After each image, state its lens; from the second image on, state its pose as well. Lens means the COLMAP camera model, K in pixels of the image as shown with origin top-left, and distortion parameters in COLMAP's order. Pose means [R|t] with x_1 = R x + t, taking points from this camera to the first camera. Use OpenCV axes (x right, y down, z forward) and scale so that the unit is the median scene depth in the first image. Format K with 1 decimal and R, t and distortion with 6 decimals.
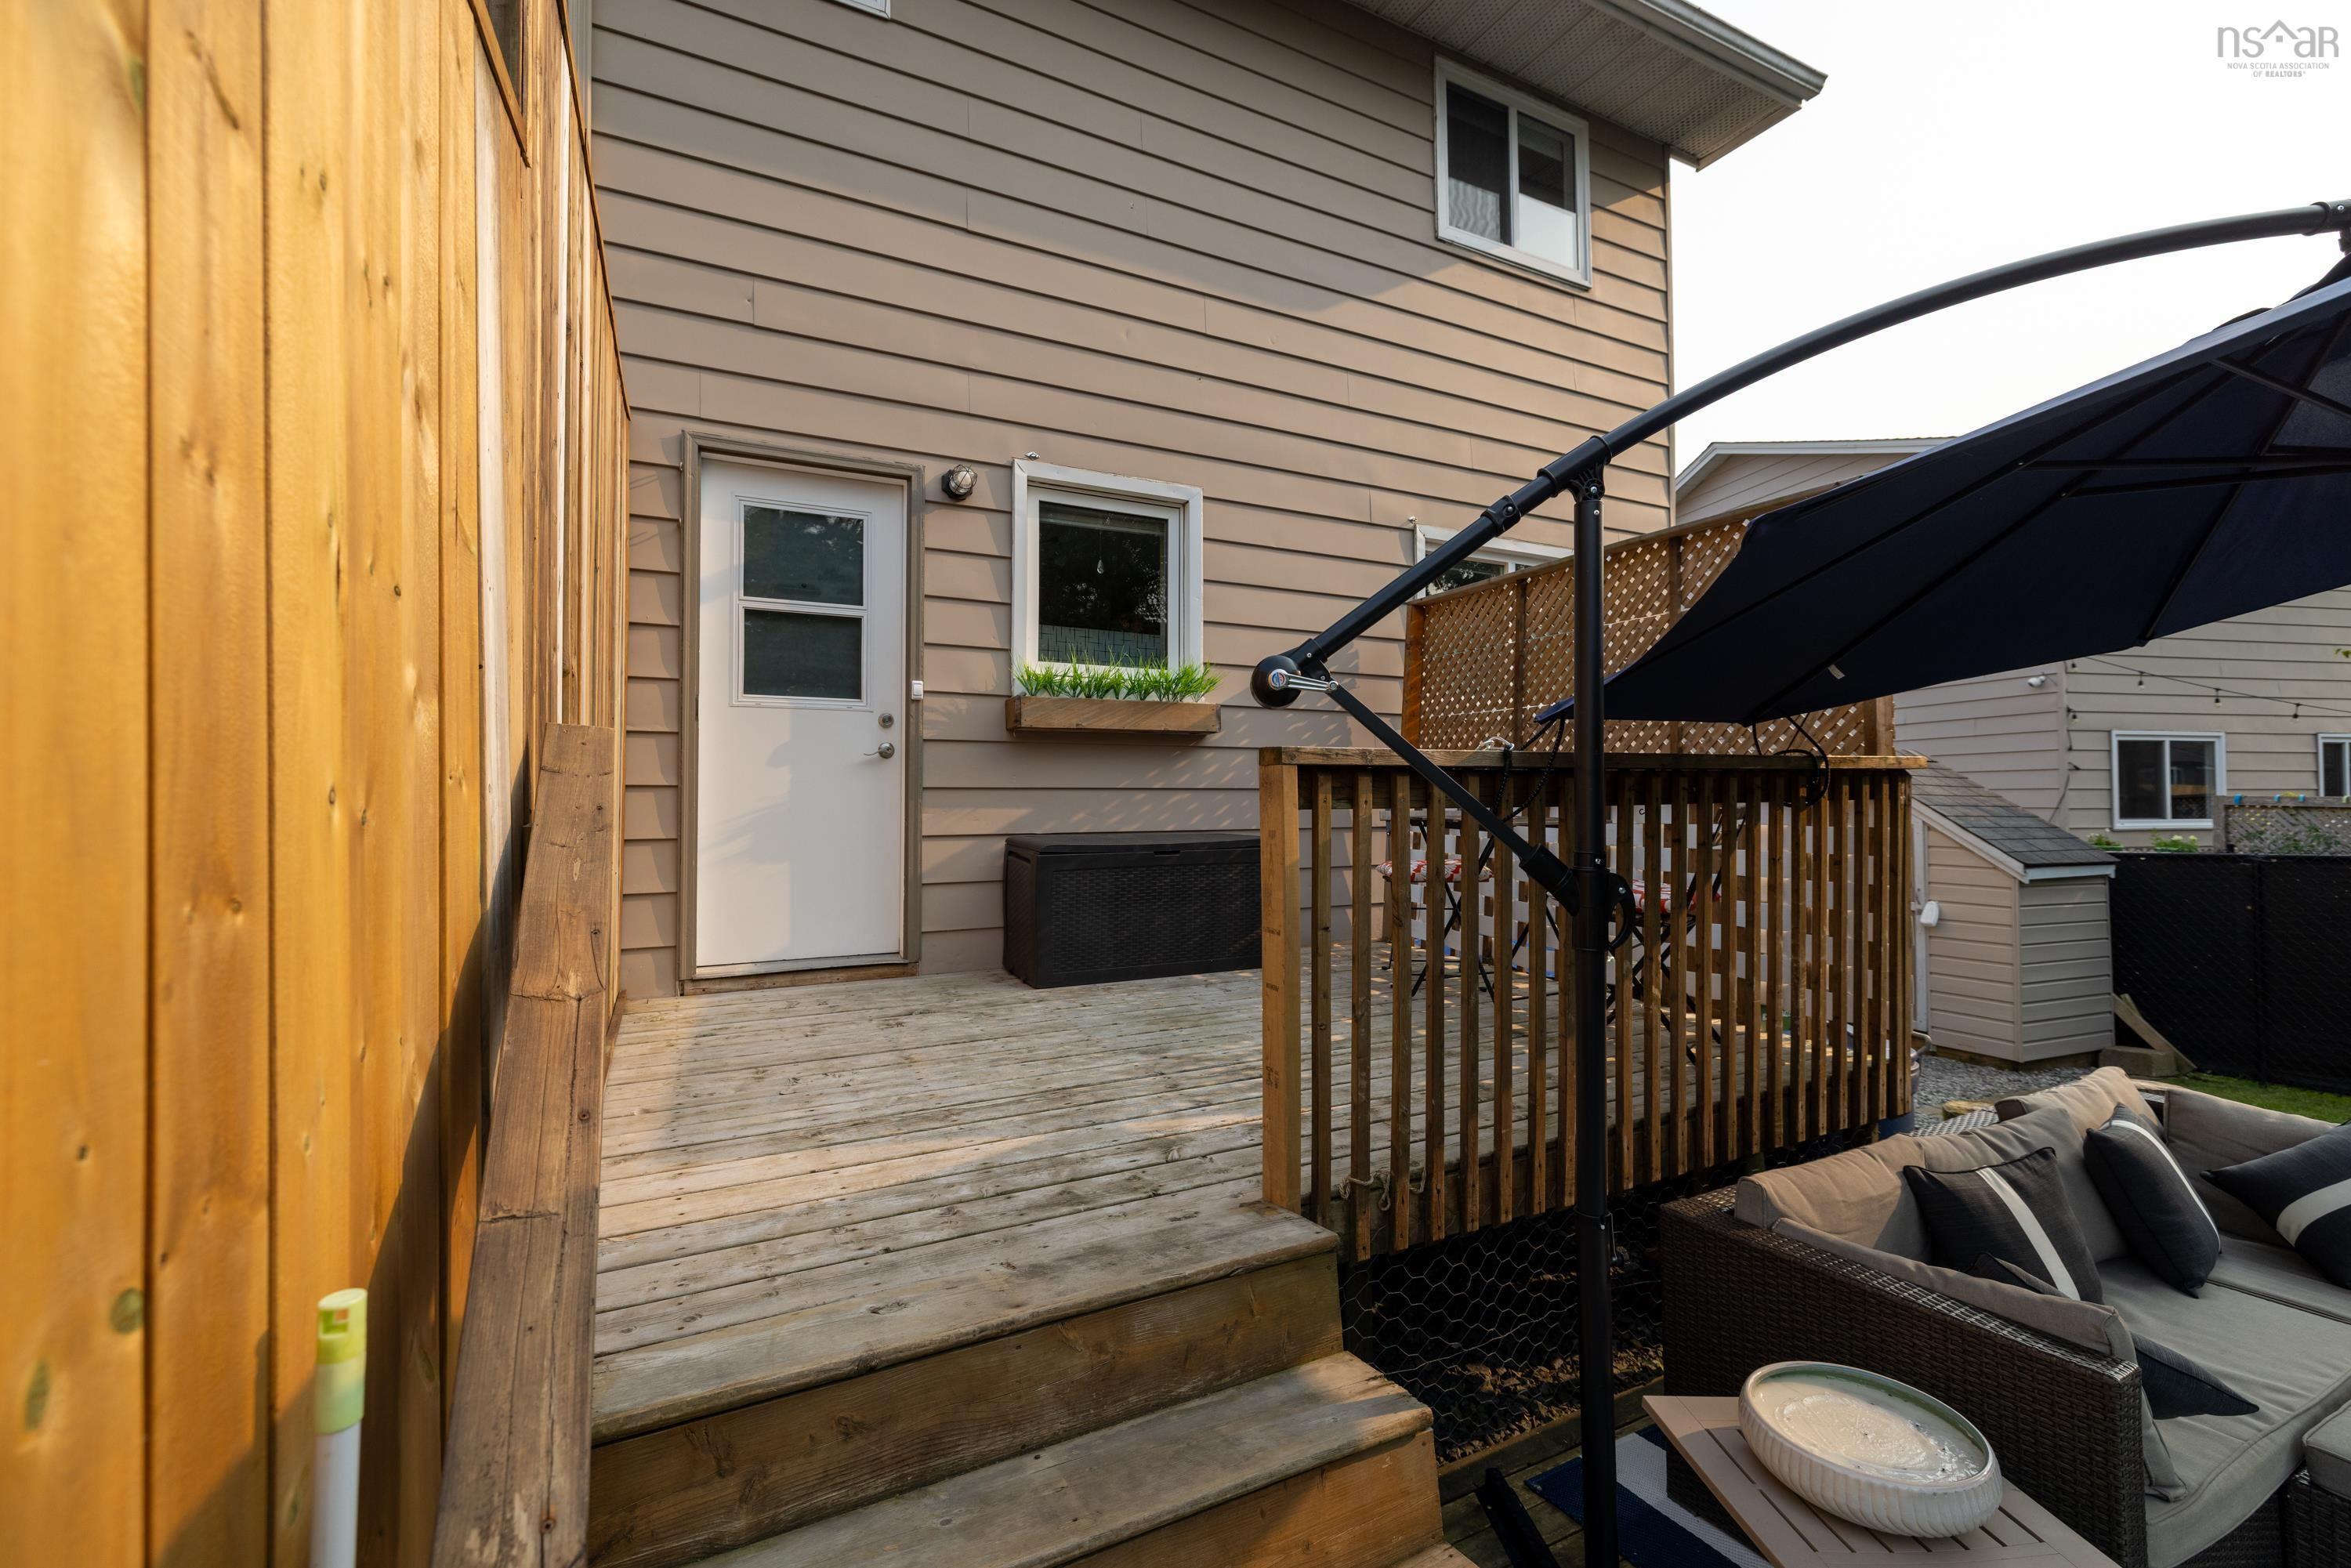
lens RADIAL K [[996.0, 0, 1168.0], [0, 996.0, 776.6], [0, 0, 1]] dist [0.002476, 0.000139]
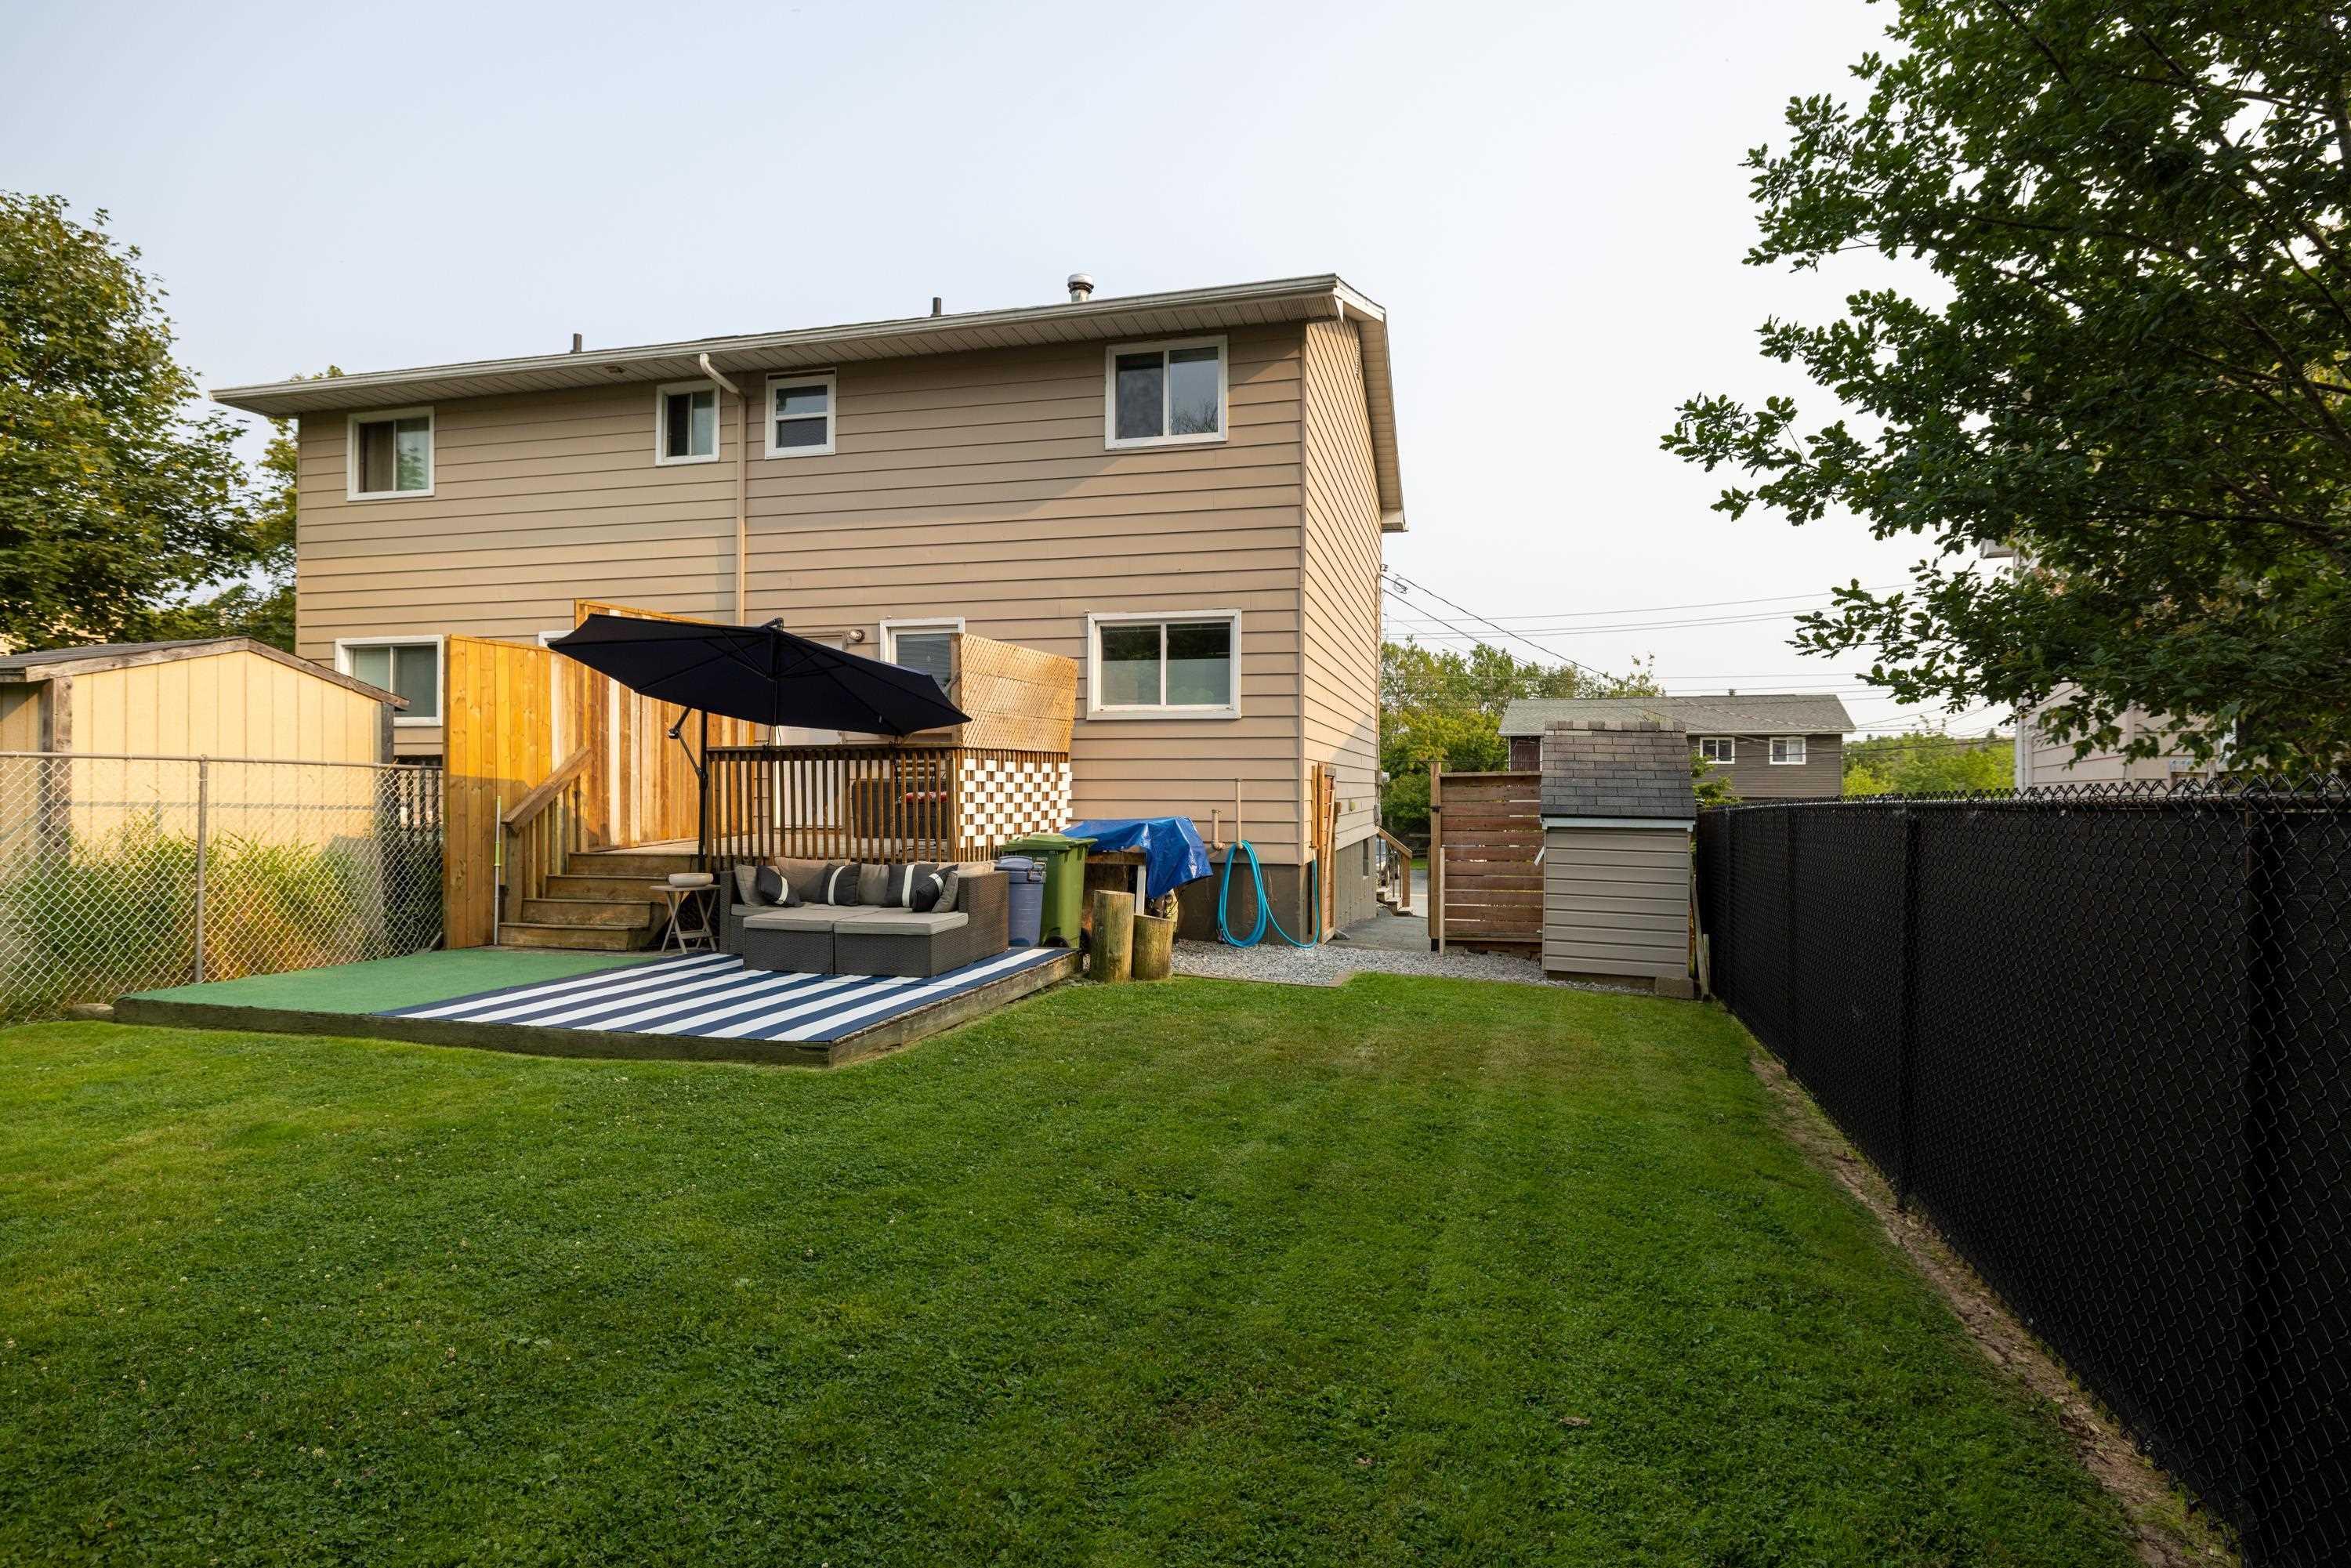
lens RADIAL K [[1210.0, 0, 1175.5], [0, 1210.0, 784.0], [0, 0, 1]] dist [-0.003824, -0.000430]
pose [[0.748655, 0.003410, -0.662951, 2.387596], [0.009833, 0.999820, 0.016246, 0.030584], [0.662886, -0.018681, 0.748487, -0.727109]]
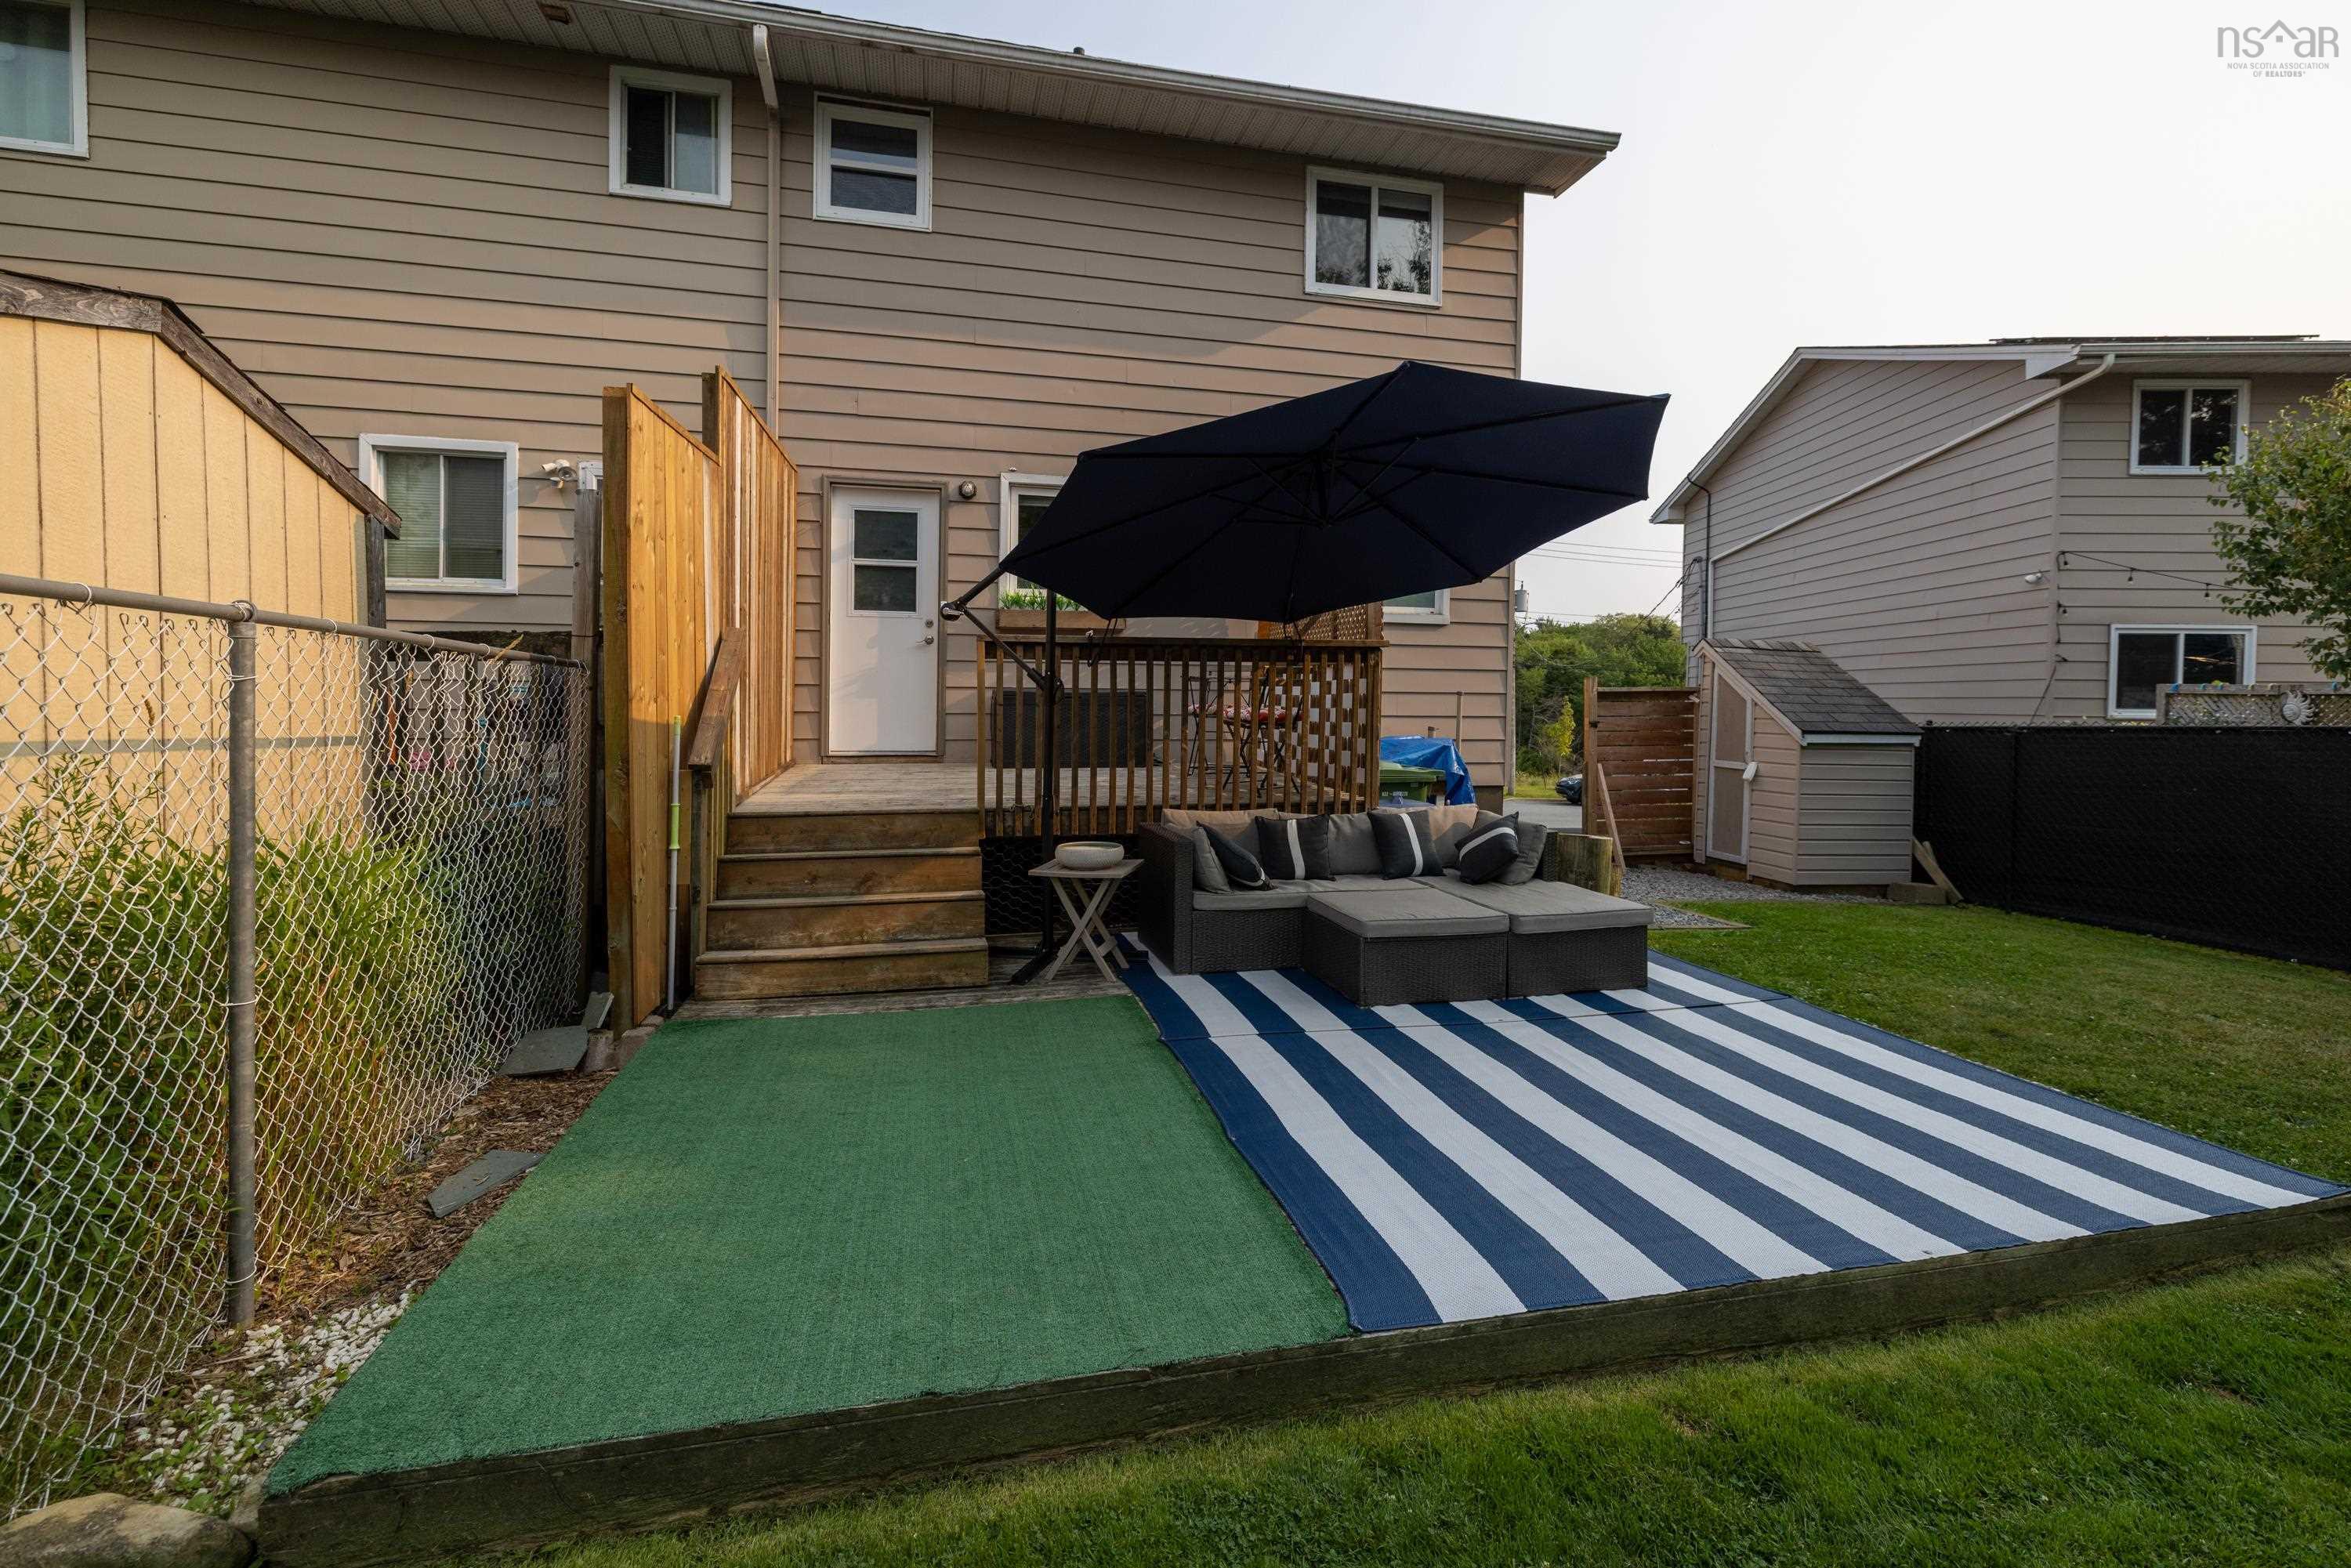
lens RADIAL K [[1034.2, 0, 1175.8], [0, 1034.2, 718.4], [0, 0, 1]] dist [0.002299, 0.000268]
pose [[0.972214, 0.016836, -0.233486, 0.602985], [-0.007155, 0.999082, 0.042246, 0.034105], [0.233983, -0.039401, 0.971442, -0.740763]]
